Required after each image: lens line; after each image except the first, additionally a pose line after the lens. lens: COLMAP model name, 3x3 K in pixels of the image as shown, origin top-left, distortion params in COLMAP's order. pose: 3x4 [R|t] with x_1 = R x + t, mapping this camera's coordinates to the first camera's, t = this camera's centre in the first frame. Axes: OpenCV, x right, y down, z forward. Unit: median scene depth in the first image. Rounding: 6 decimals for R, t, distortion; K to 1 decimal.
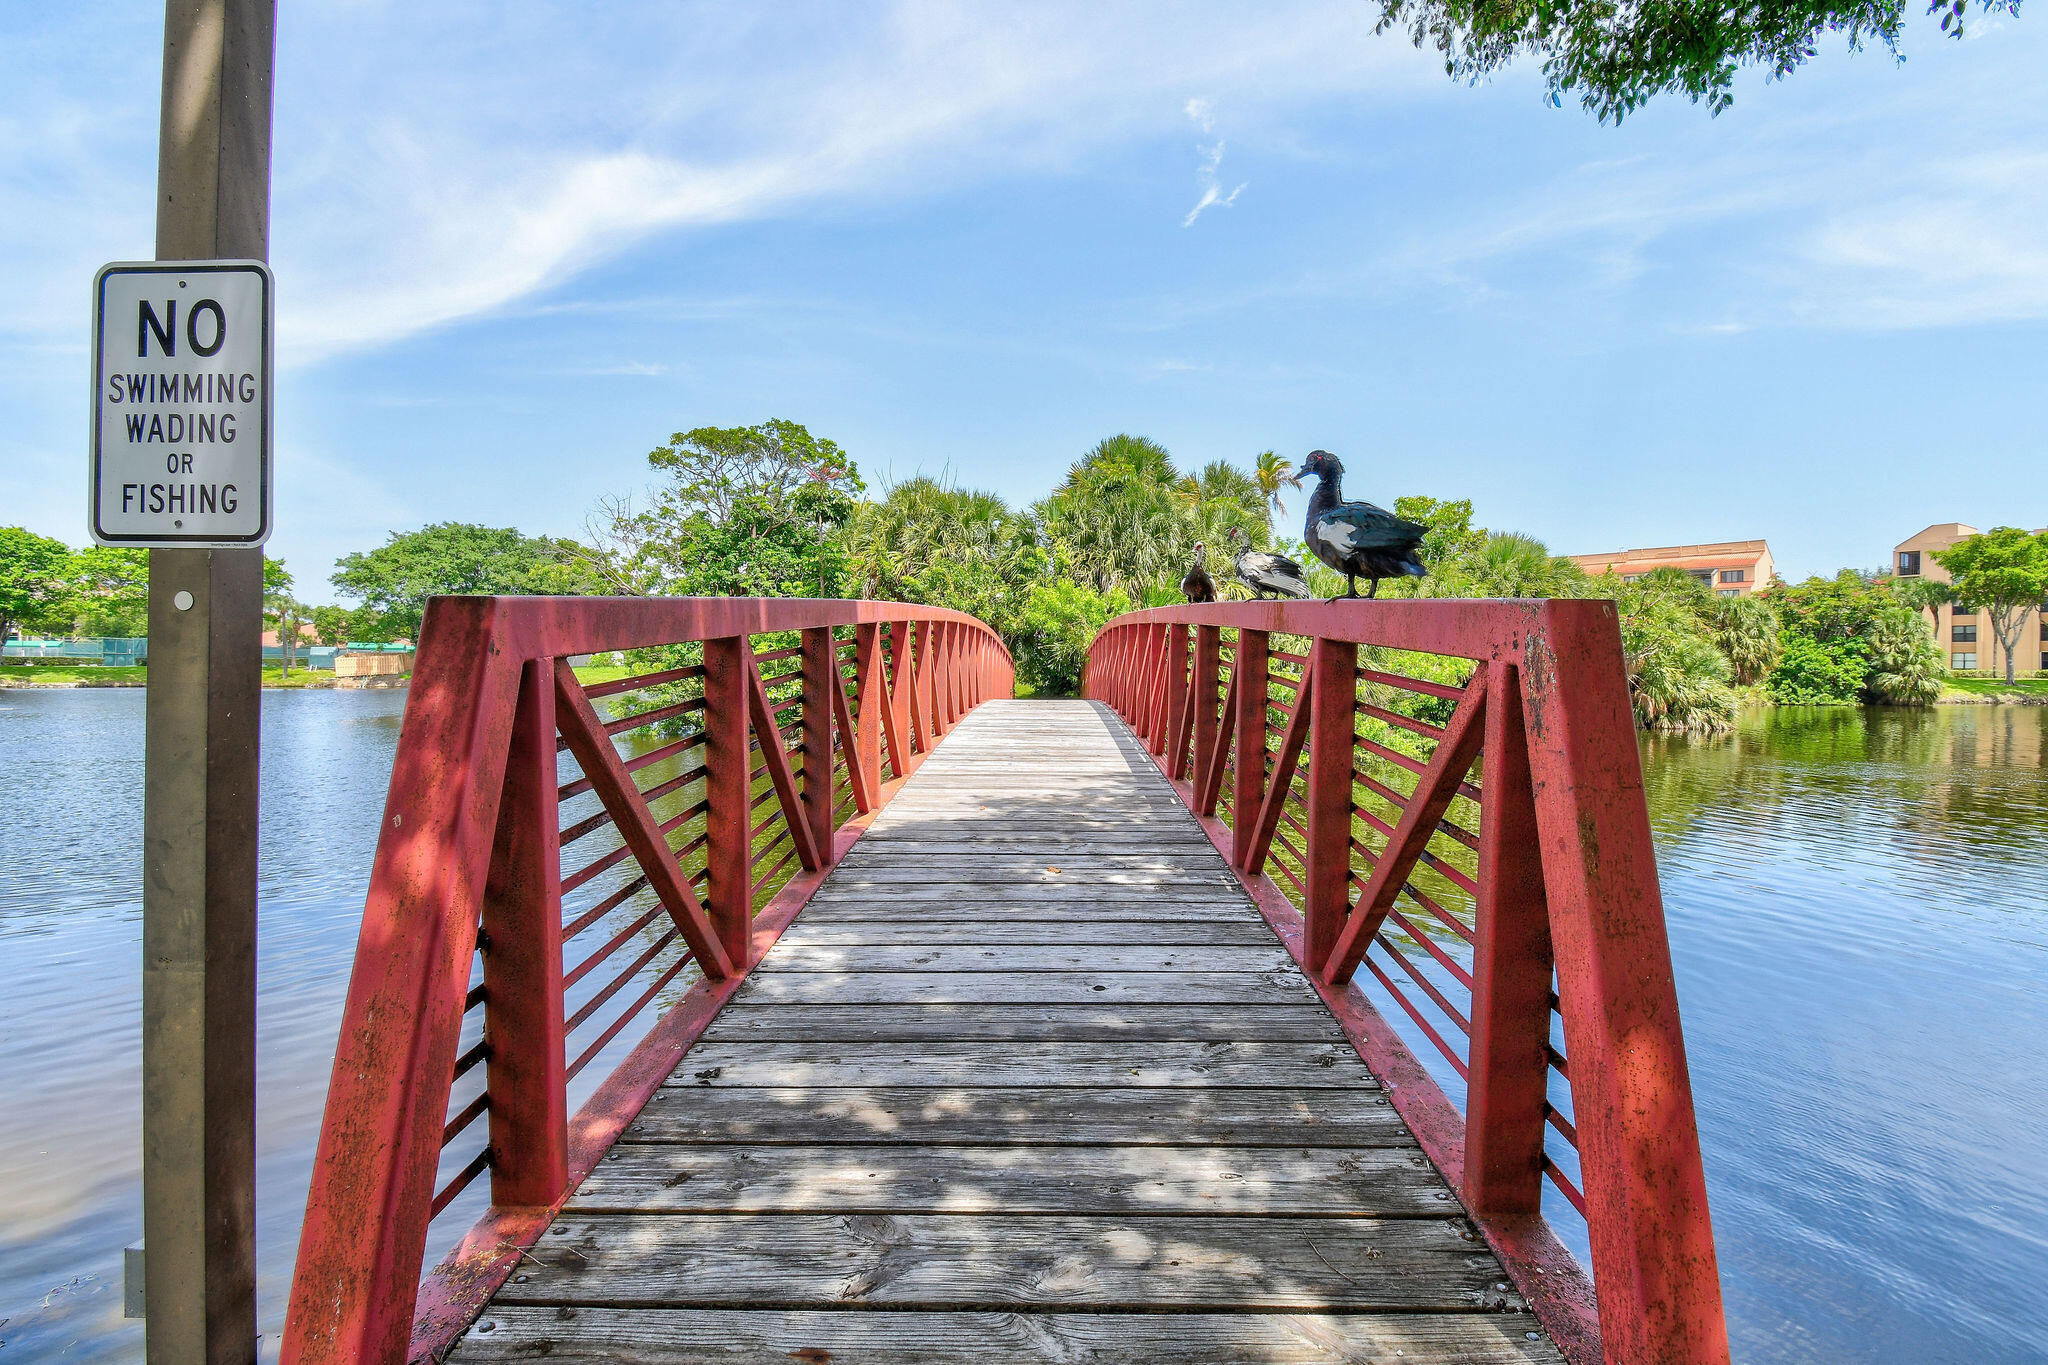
lens RADIAL K [[964.2, 0, 1024.0], [0, 964.2, 682.5], [0, 0, 1]] dist [0.026629, -0.025537]
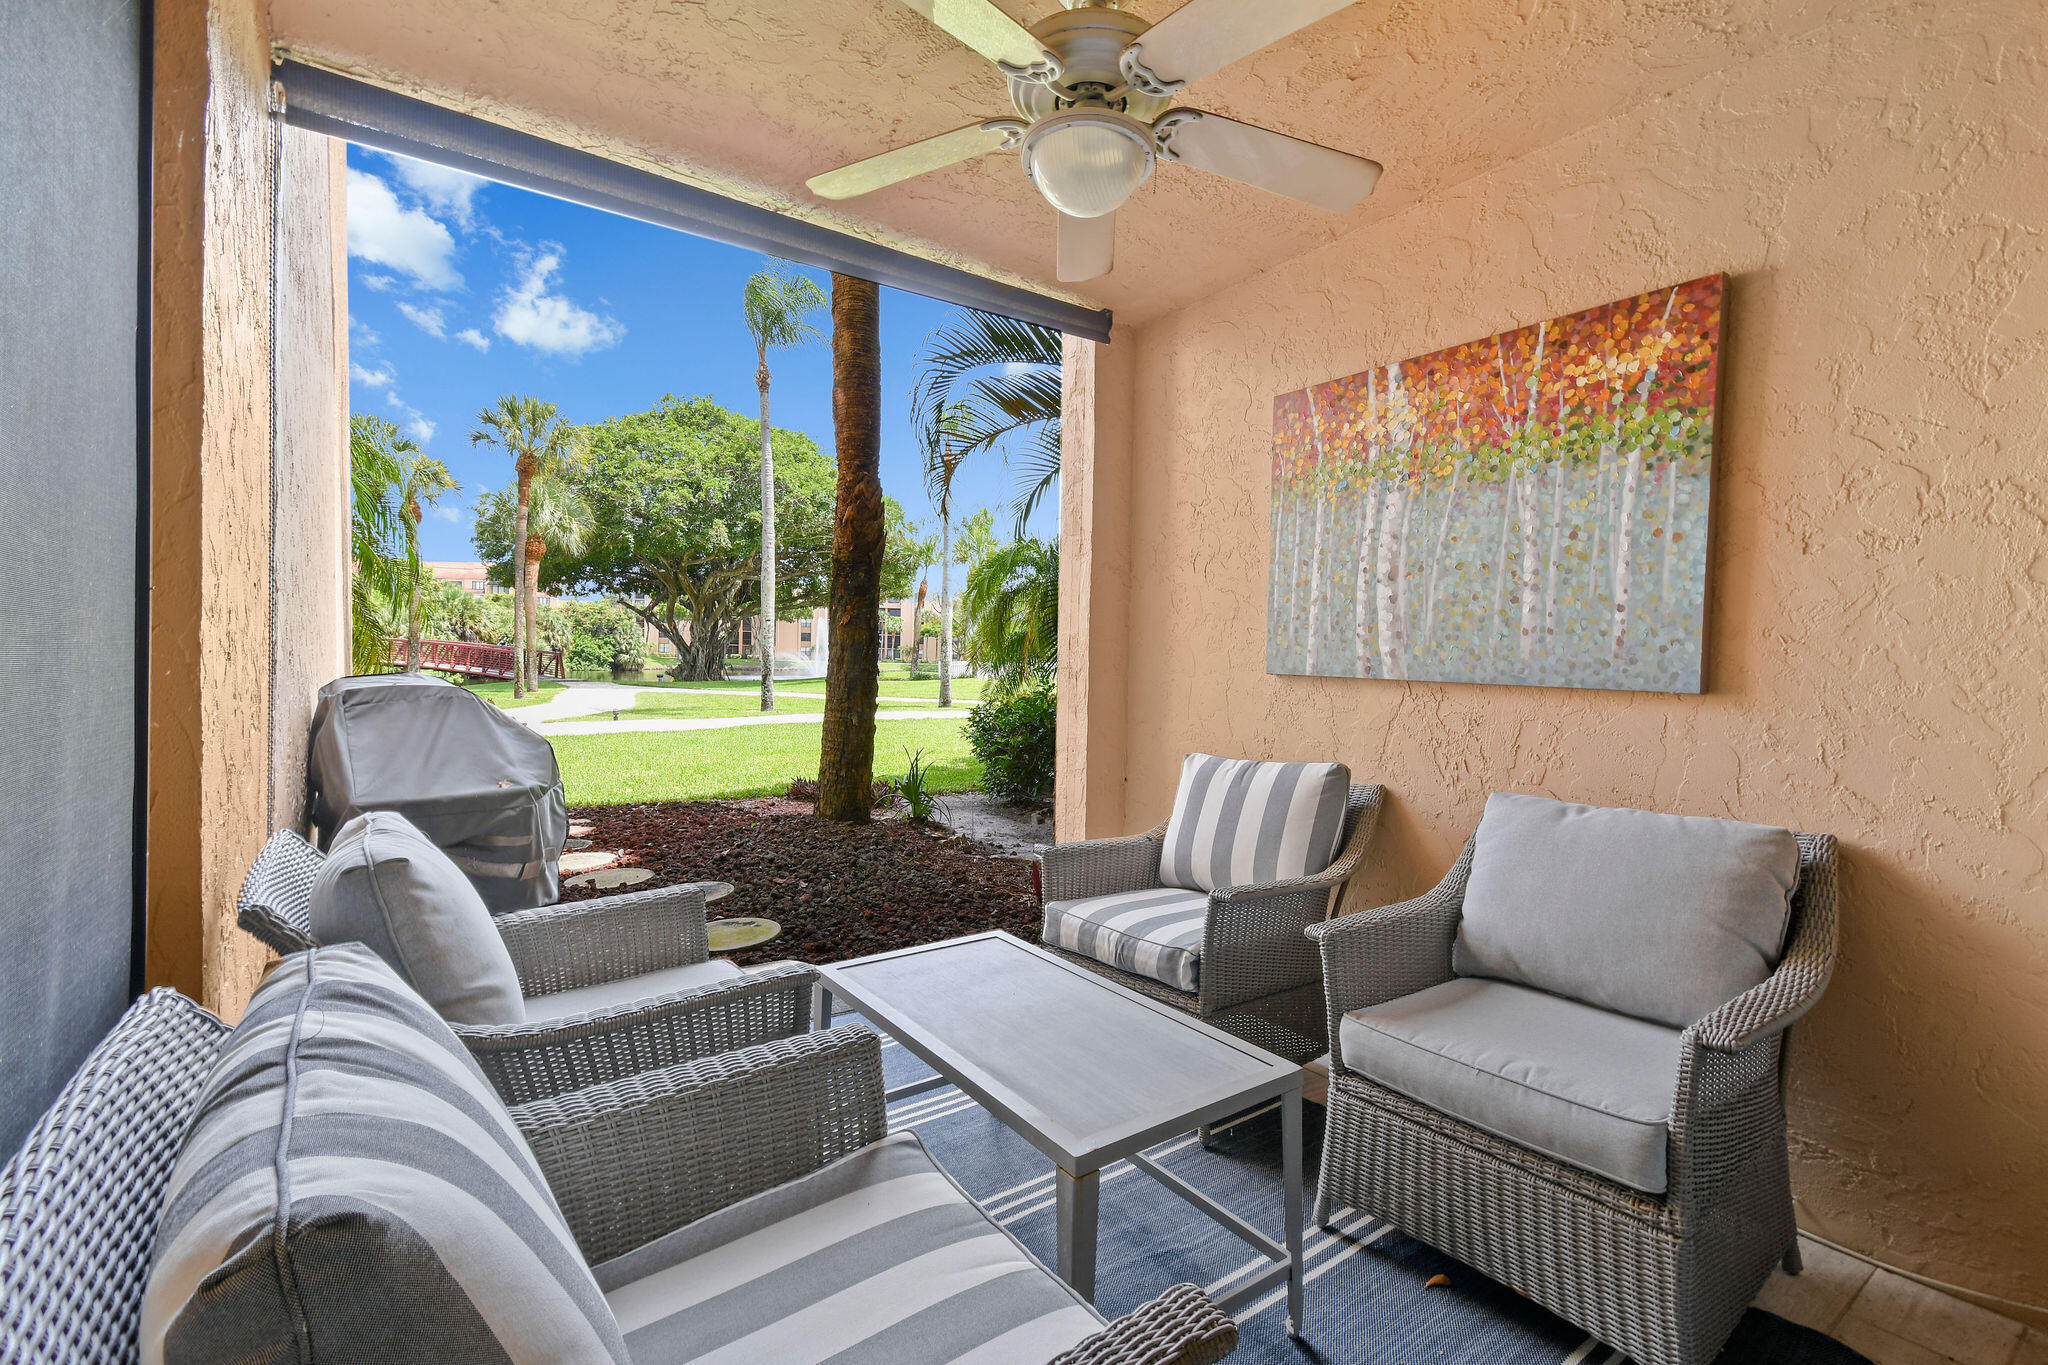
lens RADIAL K [[885.4, 0, 1033.2], [0, 885.4, 672.9], [0, 0, 1]] dist [0.038607, -0.020638]
pose [[0.422651, -0.008153, 0.906256, -0.513327], [-0.004985, 0.999923, 0.011320, 0.004906], [-0.906279, -0.009302, 0.422578, -0.670708]]
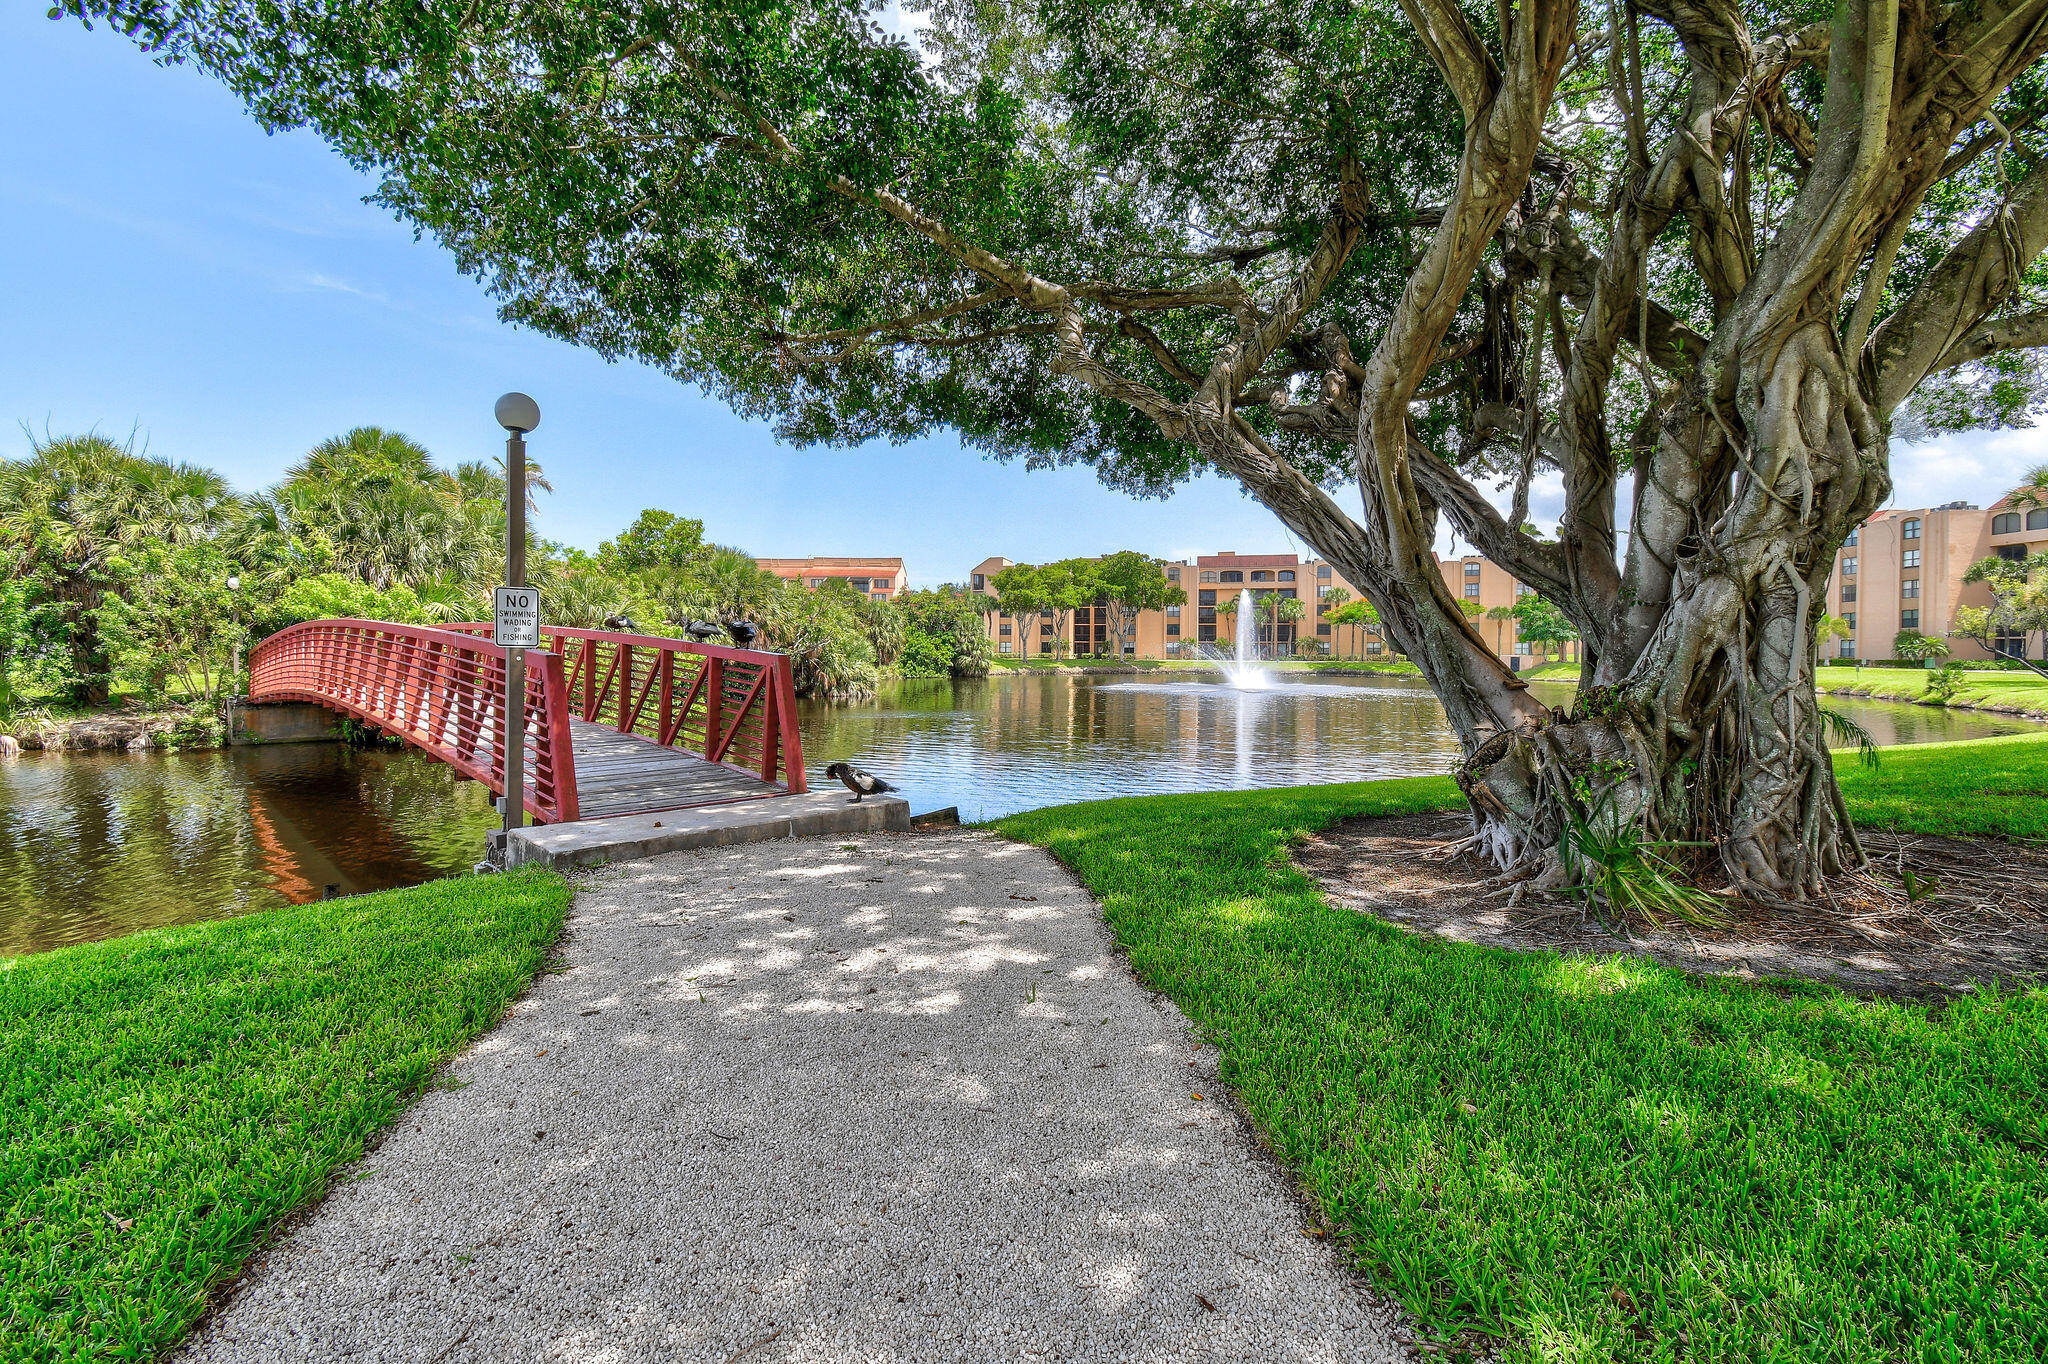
lens RADIAL K [[904.0, 0, 1038.4], [0, 904.0, 634.7], [0, 0, 1]] dist [0.039272, -0.020148]
pose [[0.697629, 0.012982, 0.716341, -0.054456], [0.010569, 0.999541, -0.028407, -0.001329], [-0.716381, 0.027389, 0.697172, -0.092366]]
